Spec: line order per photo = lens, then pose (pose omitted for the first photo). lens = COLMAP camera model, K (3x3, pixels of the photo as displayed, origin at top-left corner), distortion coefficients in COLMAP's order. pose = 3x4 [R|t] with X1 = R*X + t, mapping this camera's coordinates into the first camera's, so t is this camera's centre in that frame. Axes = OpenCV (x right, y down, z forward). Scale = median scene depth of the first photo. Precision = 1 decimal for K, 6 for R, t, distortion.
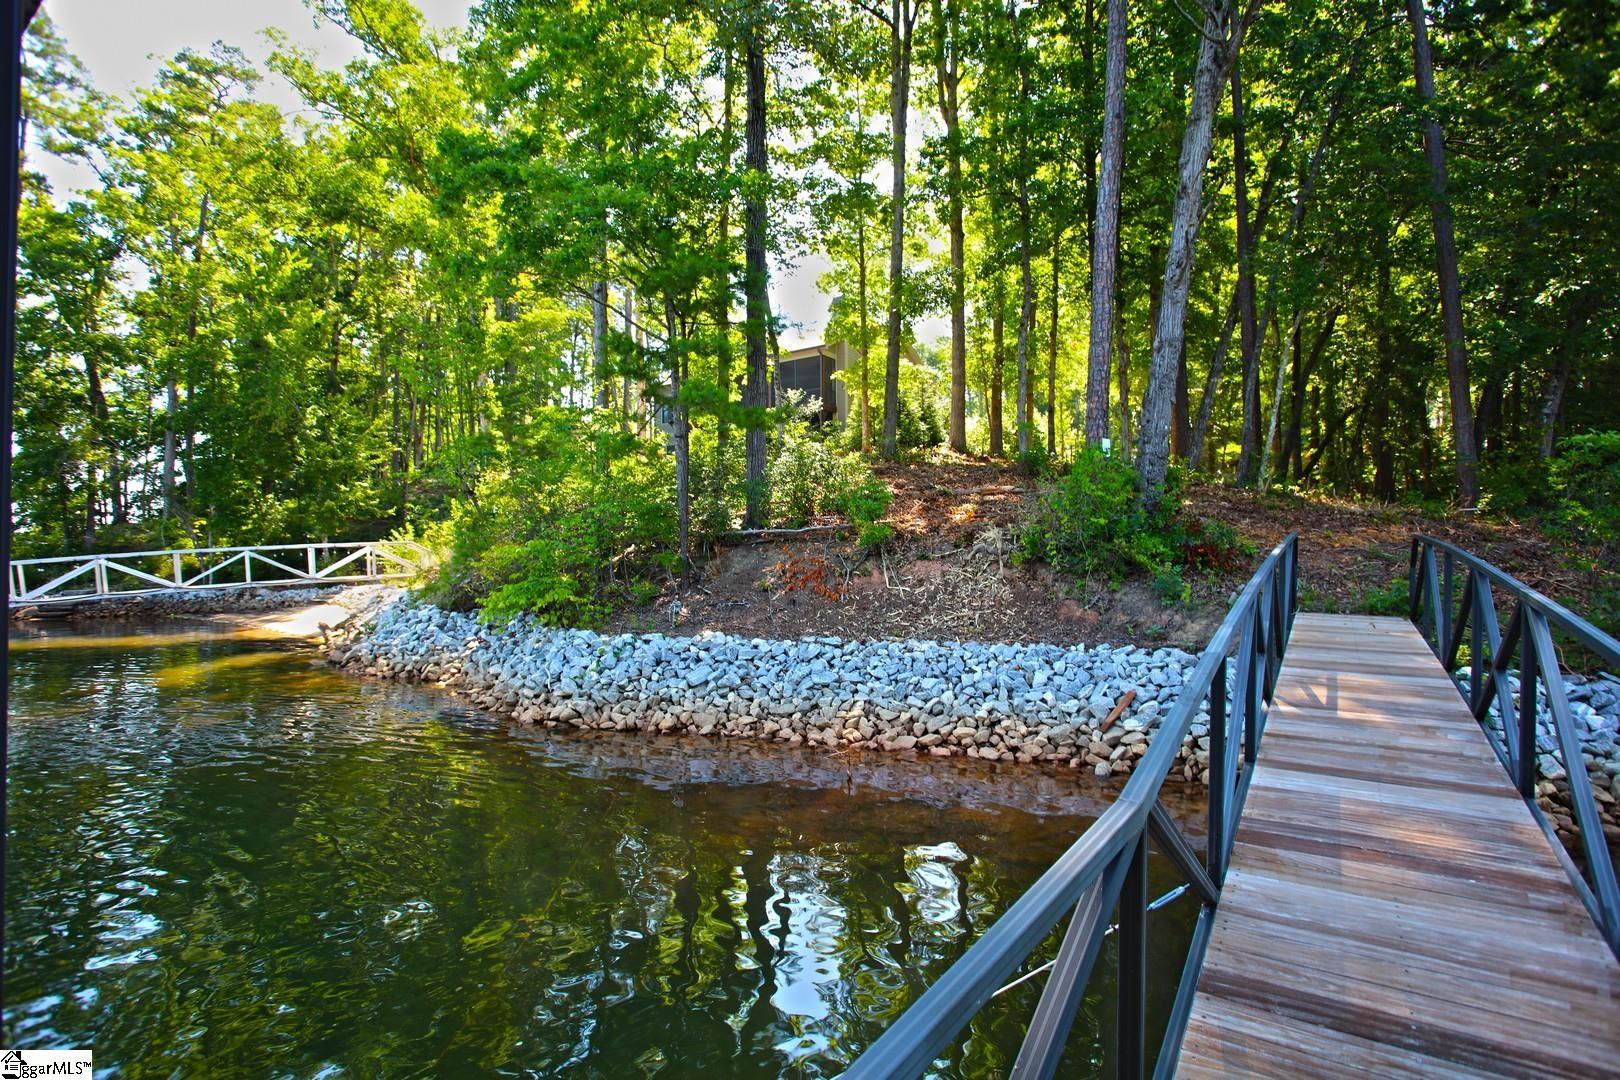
lens RADIAL K [[787.5, 0, 816.7], [0, 787.5, 543.8], [0, 0, 1]] dist [-0.067632, 0.030952]
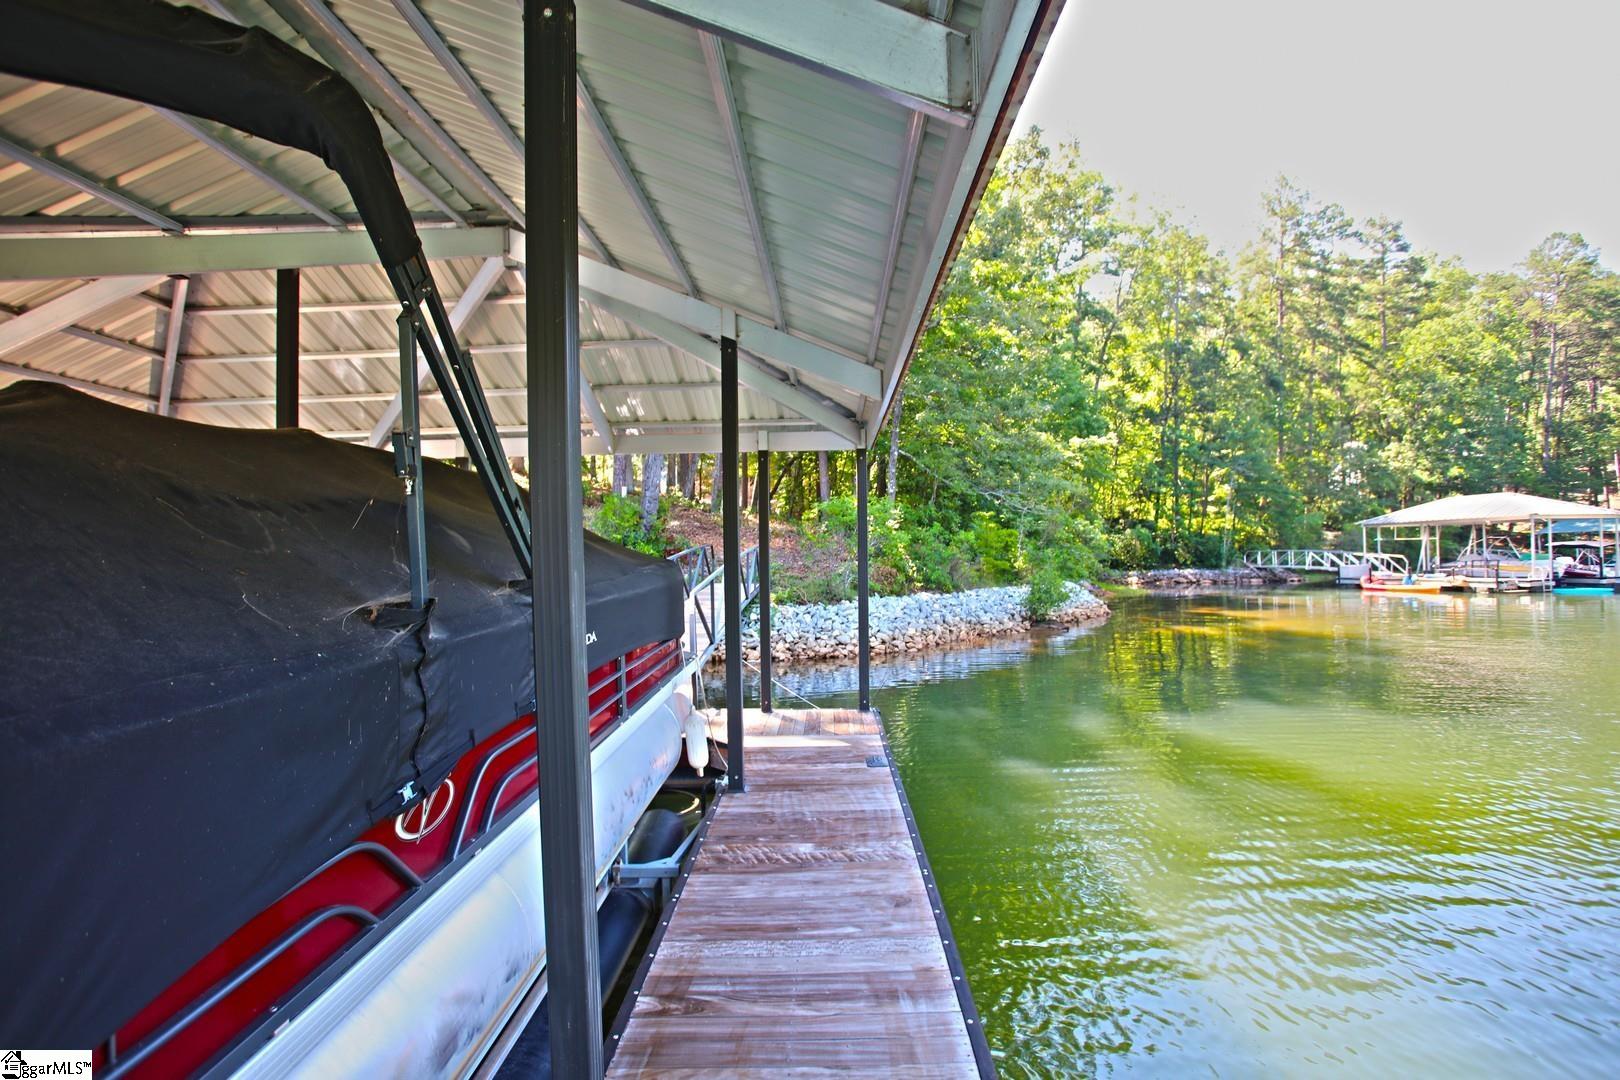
lens RADIAL K [[787.5, 0, 817.9], [0, 787.5, 544.0], [0, 0, 1]] dist [-0.067632, 0.030952]
pose [[0.841370, 0.002887, 0.540452, -0.182898], [-0.002393, 0.999996, -0.001616, -0.008025], [-0.540454, 0.000066, 0.841373, -0.619905]]
